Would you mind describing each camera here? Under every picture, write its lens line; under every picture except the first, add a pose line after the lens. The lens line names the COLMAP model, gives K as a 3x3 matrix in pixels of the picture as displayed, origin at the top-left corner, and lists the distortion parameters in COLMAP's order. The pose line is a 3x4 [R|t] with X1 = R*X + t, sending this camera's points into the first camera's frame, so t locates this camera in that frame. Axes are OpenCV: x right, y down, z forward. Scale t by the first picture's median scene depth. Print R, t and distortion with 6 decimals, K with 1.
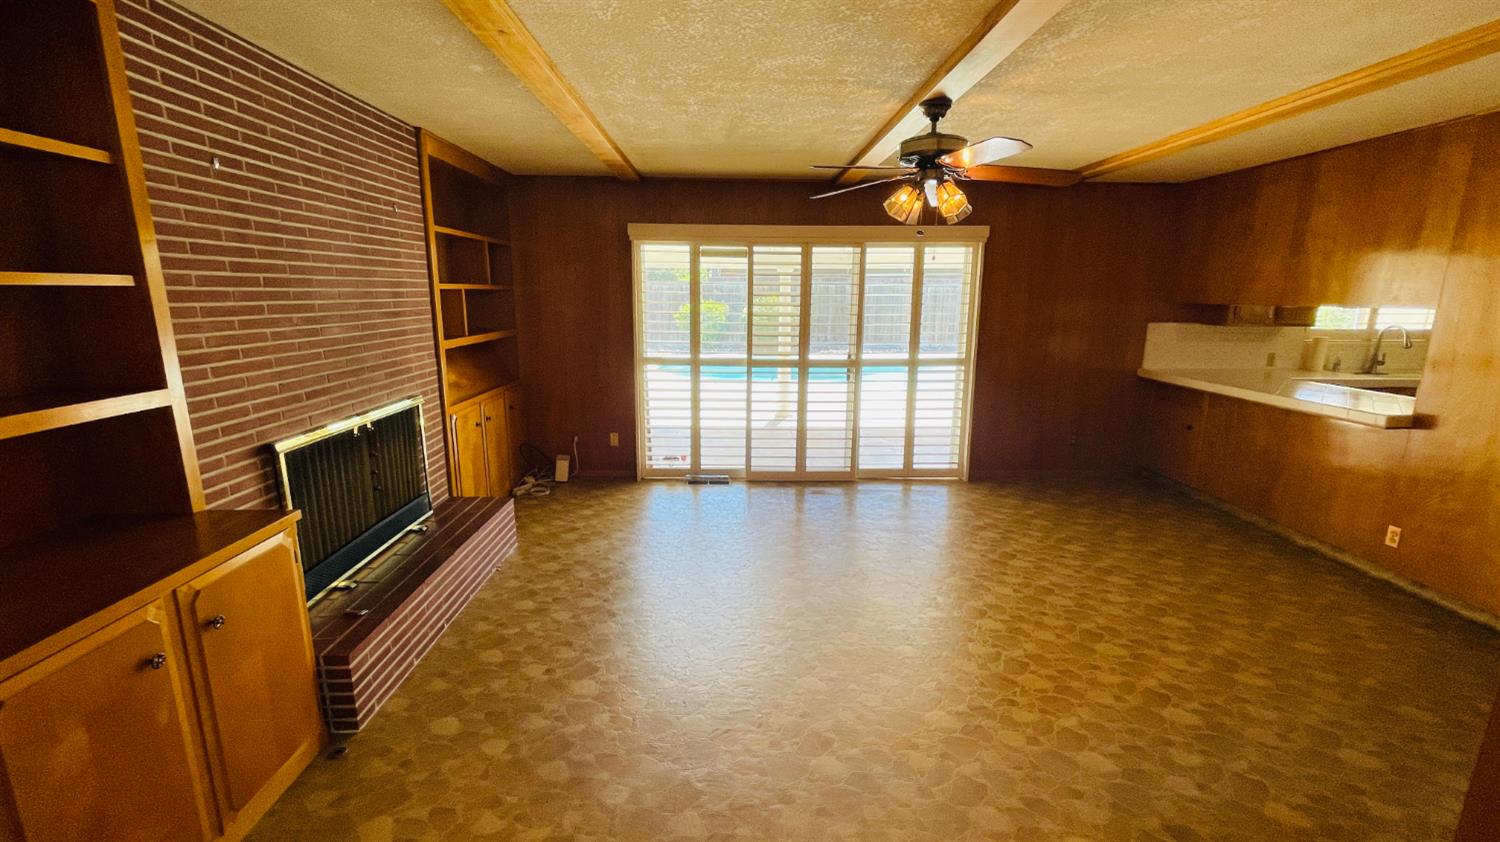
lens RADIAL K [[633.2, 0, 746.0], [0, 633.2, 427.1], [0, 0, 1]] dist [-0.001310, 0.001102]
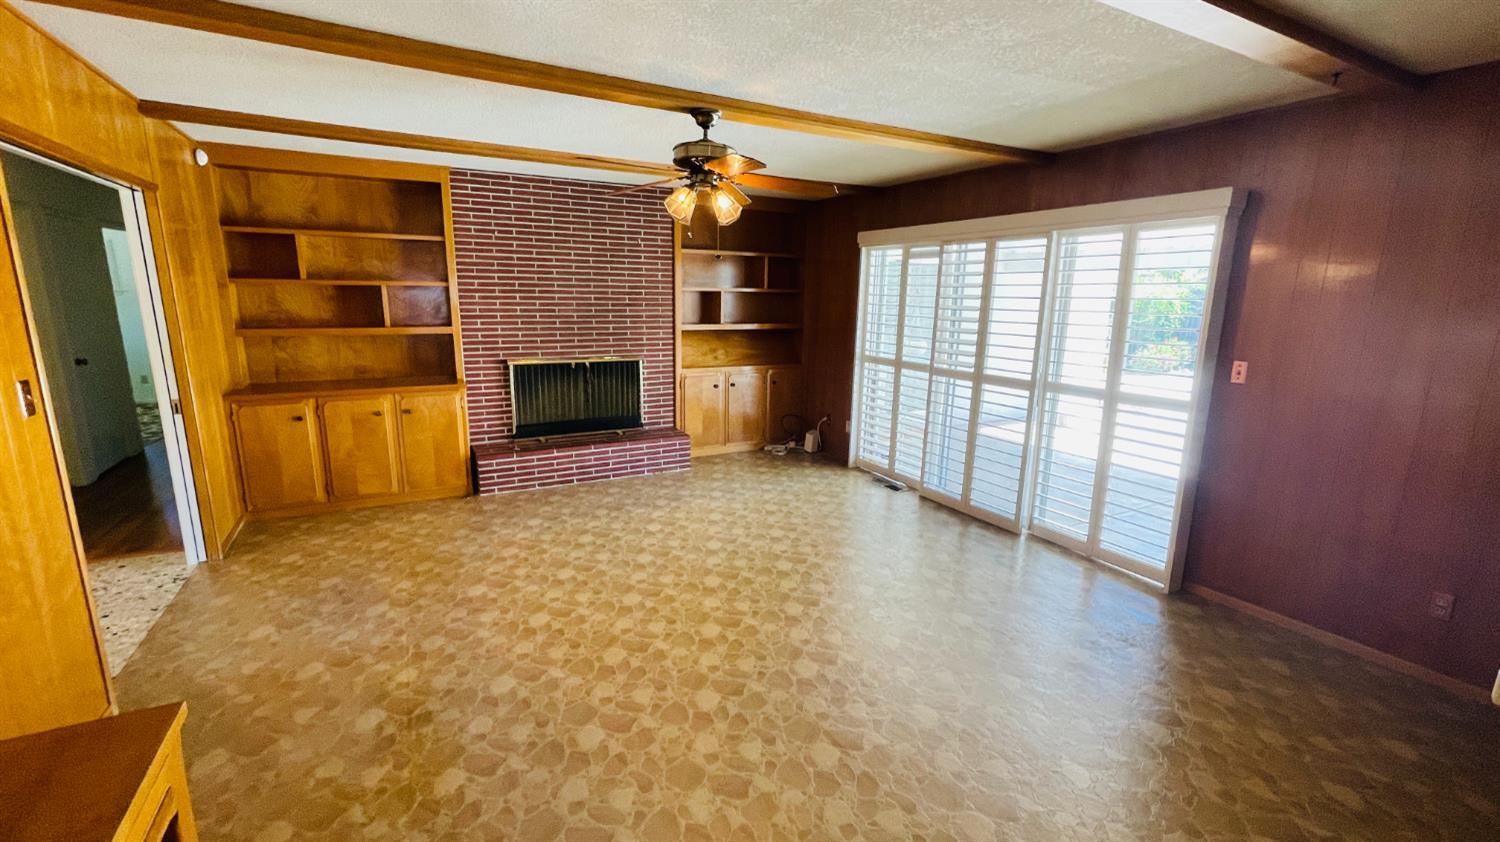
lens RADIAL K [[633.2, 0, 742.1], [0, 633.2, 425.7], [0, 0, 1]] dist [-0.001310, 0.001102]
pose [[0.449362, 0.184596, -0.874070, 0.937114], [-0.199293, 0.974476, 0.103344, -0.082429], [0.870836, 0.127757, 0.474681, 0.425069]]
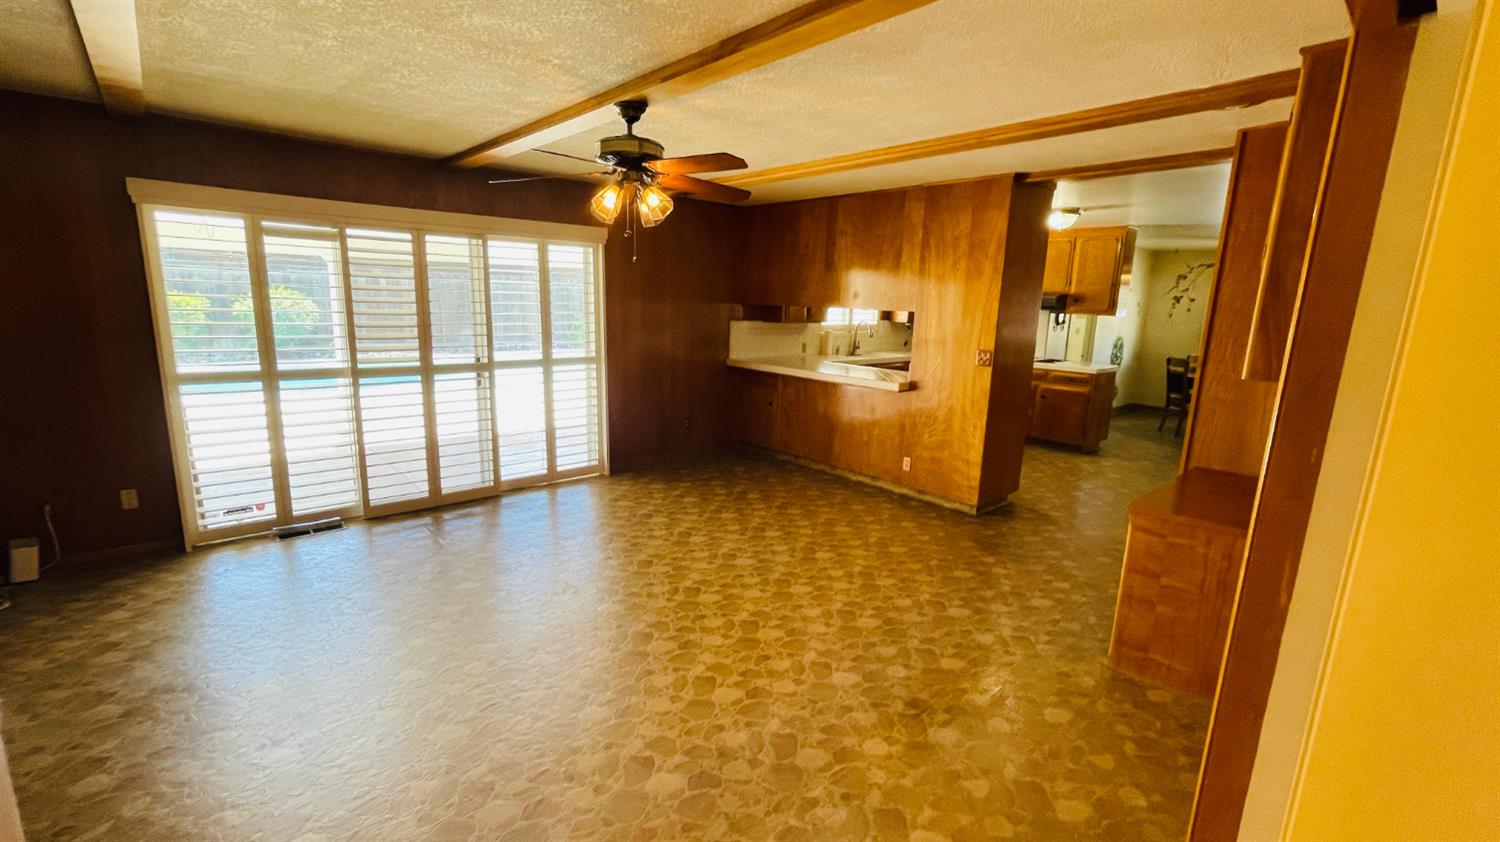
lens RADIAL K [[633.2, 0, 745.8], [0, 633.2, 425.0], [0, 0, 1]] dist [-0.001310, 0.001102]
pose [[0.760358, -0.111127, 0.639927, -0.182194], [0.110739, 0.993009, 0.040863, -0.018122], [-0.639995, 0.039794, 0.767348, 0.087187]]
